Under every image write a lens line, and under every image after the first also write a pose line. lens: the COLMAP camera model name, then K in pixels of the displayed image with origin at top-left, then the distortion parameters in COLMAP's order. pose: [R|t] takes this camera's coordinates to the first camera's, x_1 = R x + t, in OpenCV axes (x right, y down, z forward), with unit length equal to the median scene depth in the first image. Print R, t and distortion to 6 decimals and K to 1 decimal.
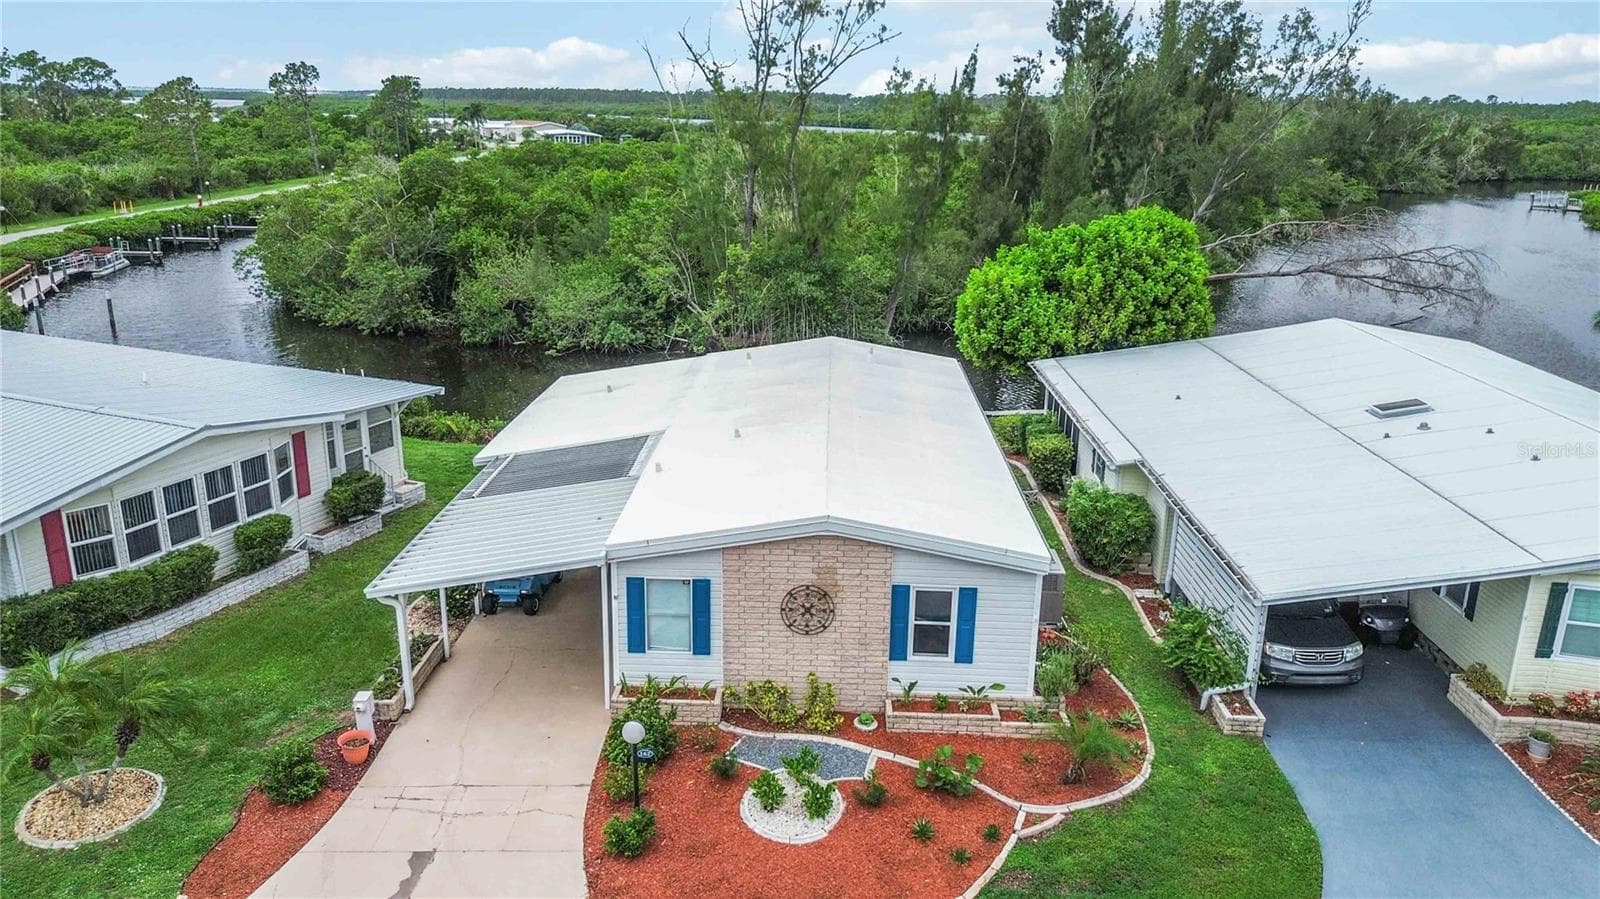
lens RADIAL K [[1128.8, 0, 797.2], [0, 1128.8, 450.5], [0, 0, 1]] dist [0.055011, -0.048436]
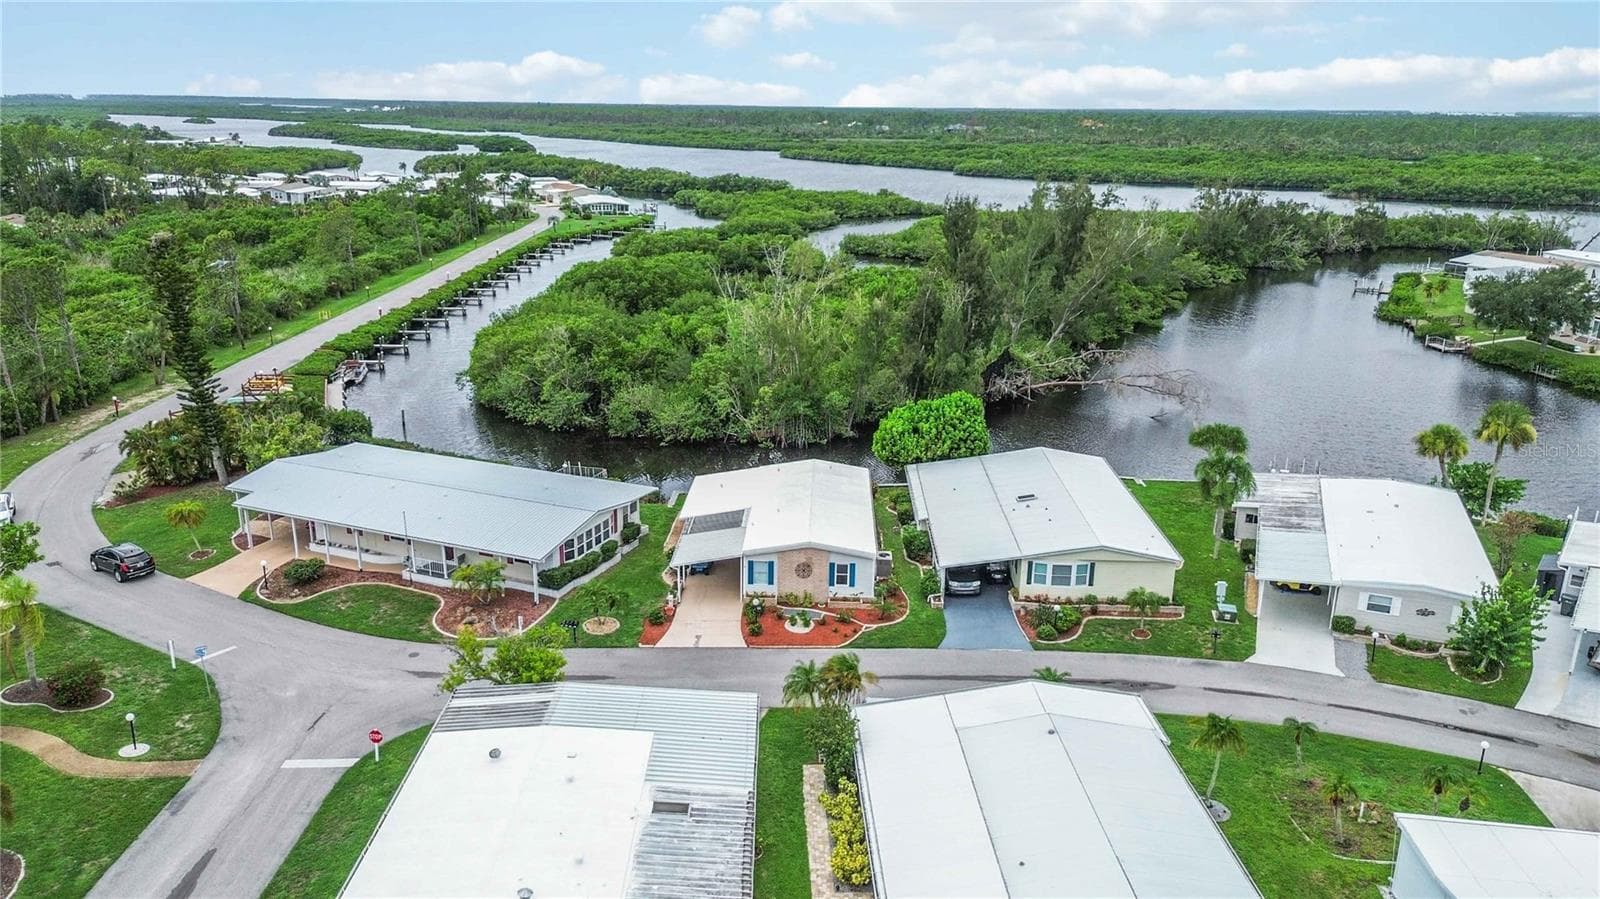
lens RADIAL K [[1128.8, 0, 804.0], [0, 1128.8, 437.0], [0, 0, 1]] dist [0.055011, -0.048436]
pose [[0.999962, -0.002964, 0.008222, -0.013543], [0.003087, 0.999883, -0.014991, -0.169516], [-0.008177, 0.015016, 0.999854, -1.968717]]
